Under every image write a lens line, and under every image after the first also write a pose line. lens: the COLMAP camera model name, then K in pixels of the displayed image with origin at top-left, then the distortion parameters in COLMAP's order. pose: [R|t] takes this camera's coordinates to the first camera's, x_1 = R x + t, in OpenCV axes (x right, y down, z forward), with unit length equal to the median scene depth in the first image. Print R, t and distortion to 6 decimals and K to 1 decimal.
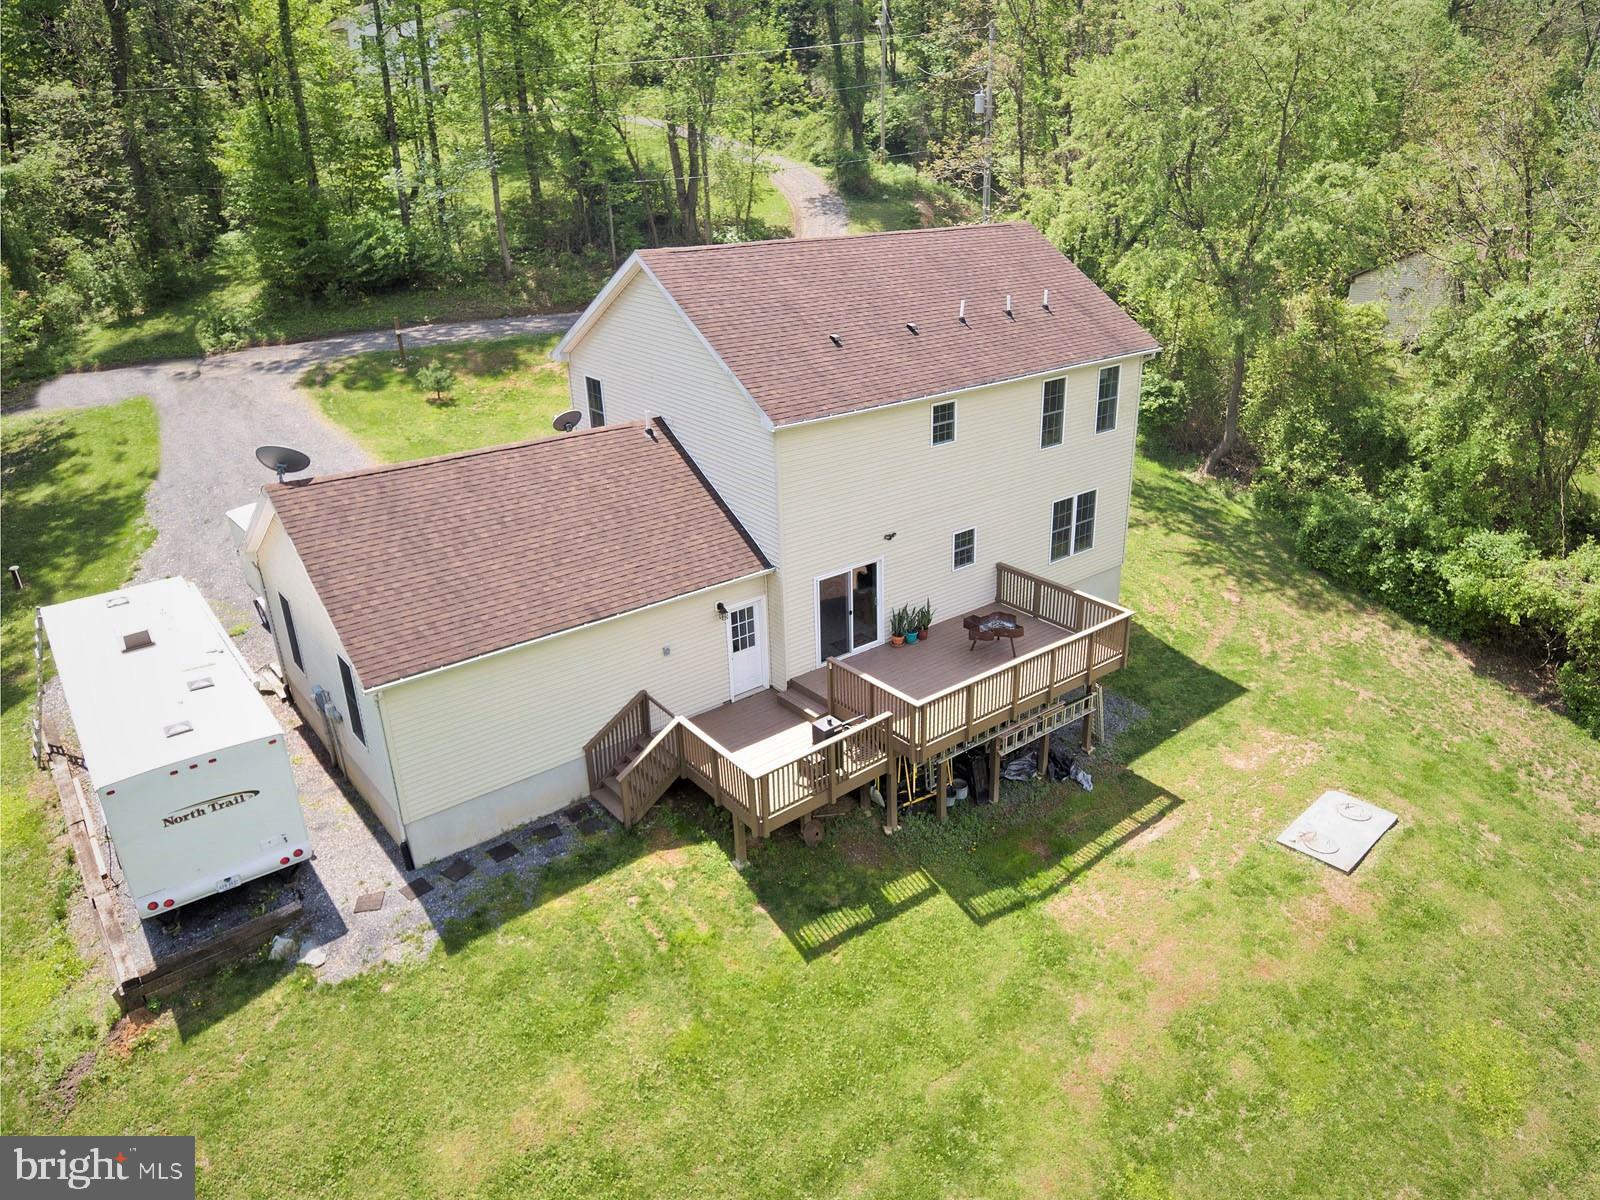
lens RADIAL K [[1063.9, 0, 877.3], [0, 1063.9, 567.2], [0, 0, 1]] dist [0.072053, -0.084622]
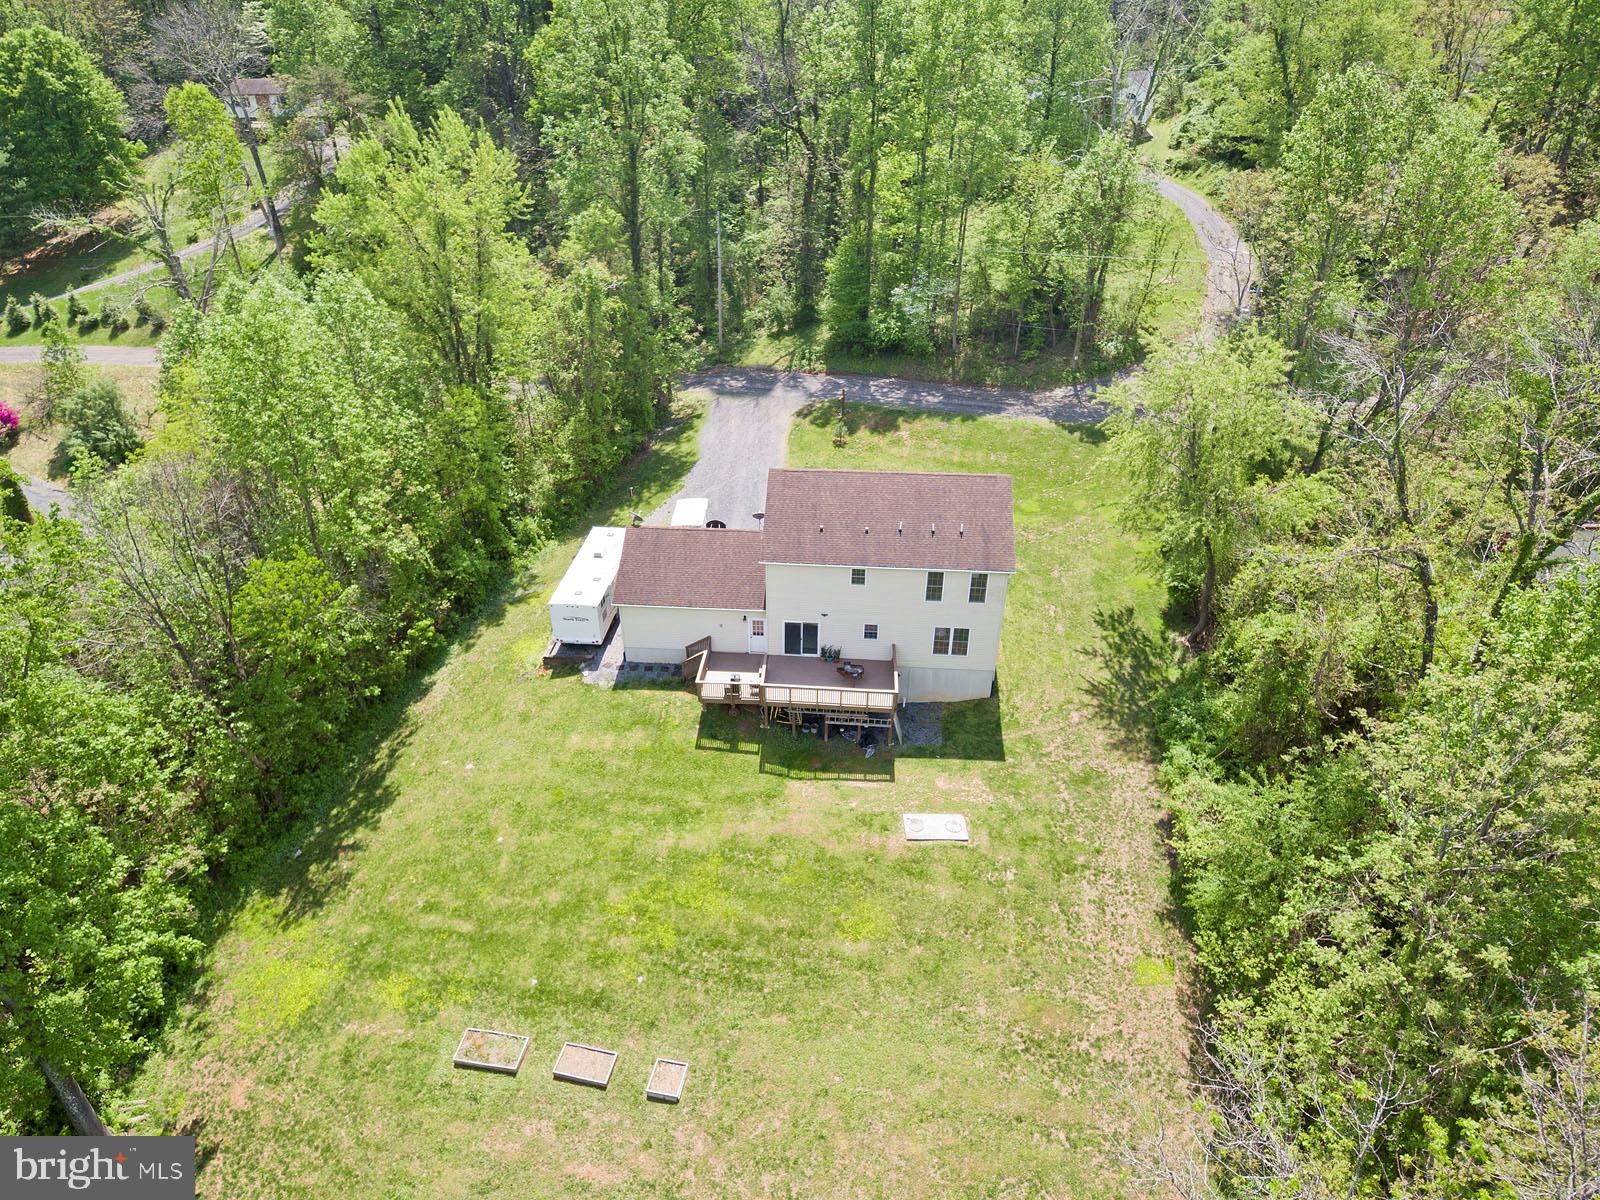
lens RADIAL K [[894.6, 0, 794.3], [0, 894.6, 607.8], [0, 0, 1]] dist [0.102975, 0.000106]
pose [[0.711976, 0.378923, -0.591192, 1.162889], [-0.271337, 0.924972, 0.266087, -0.570250], [0.647663, -0.029035, 0.761374, -0.524128]]
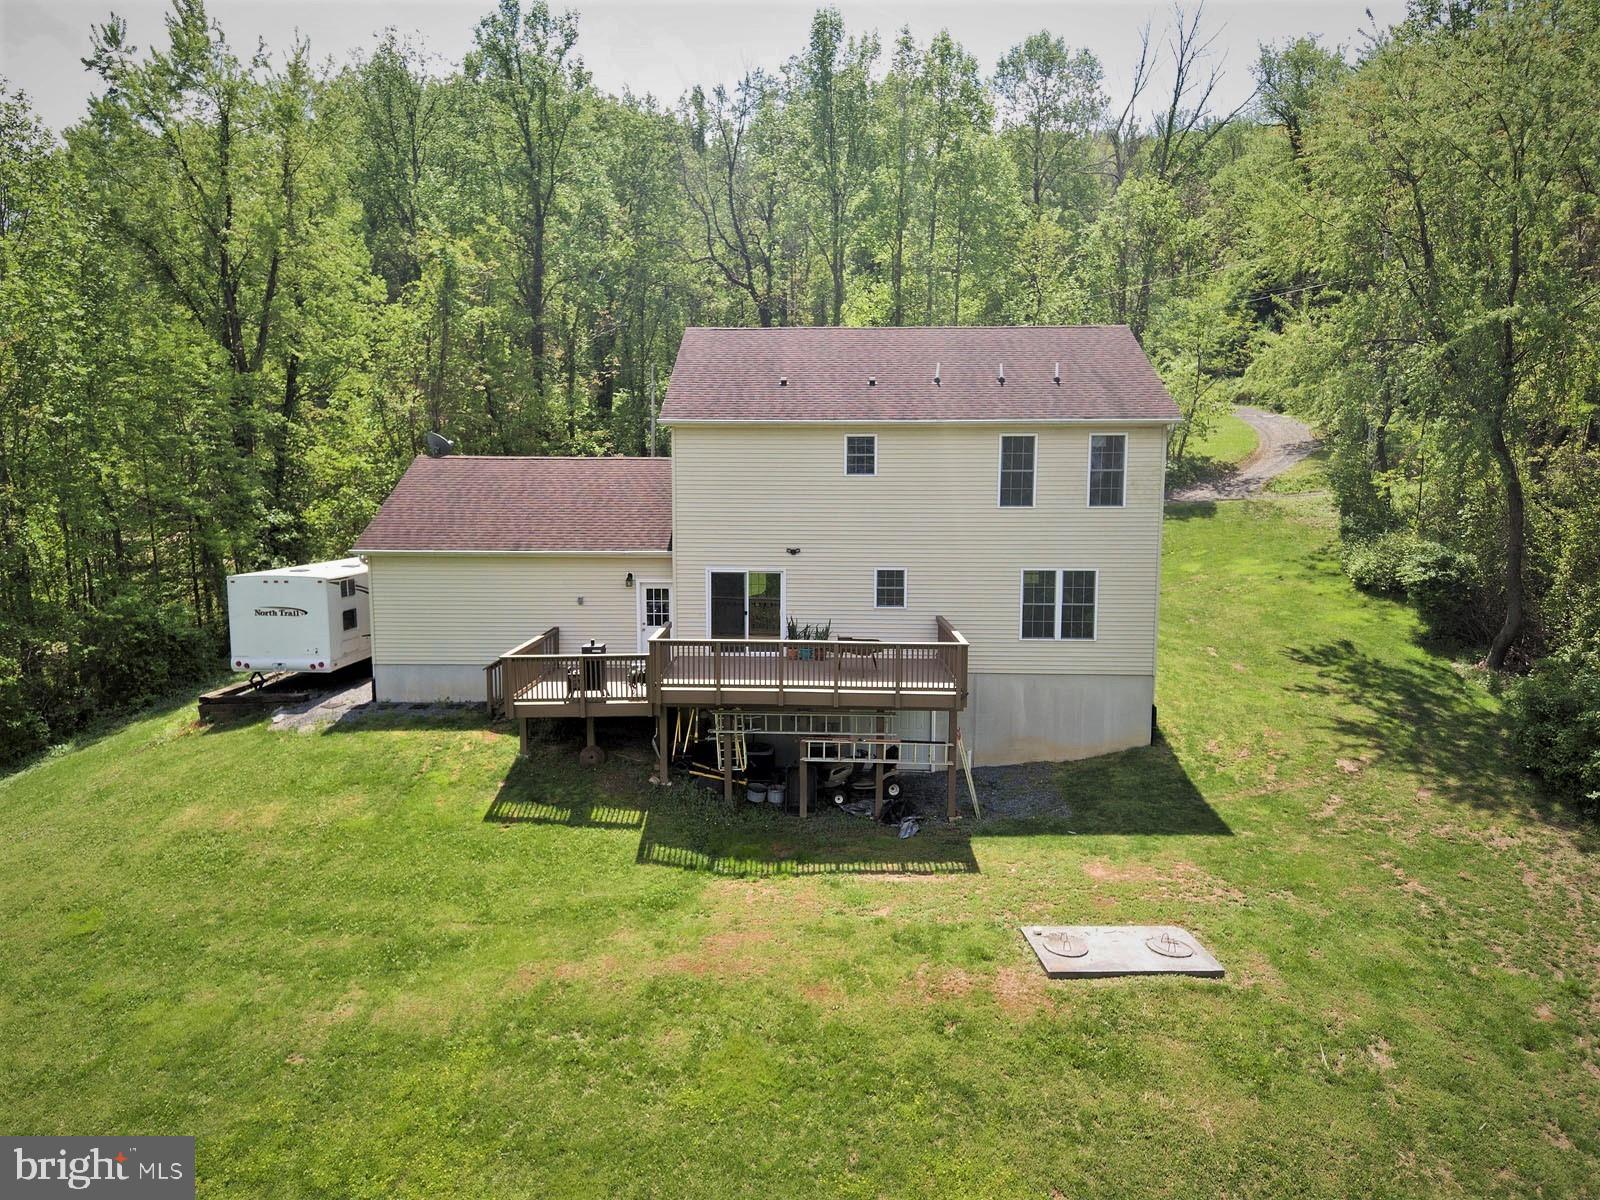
lens RADIAL K [[959.8, 0, 800.0], [0, 959.8, 600.0], [0, 0, 1]] dist [0.084742, -0.099542]
pose [[0.745220, 0.092071, -0.660431, 0.719209], [-0.257337, 0.953407, -0.157460, 0.184036], [0.615162, 0.287296, 0.734191, 0.318577]]
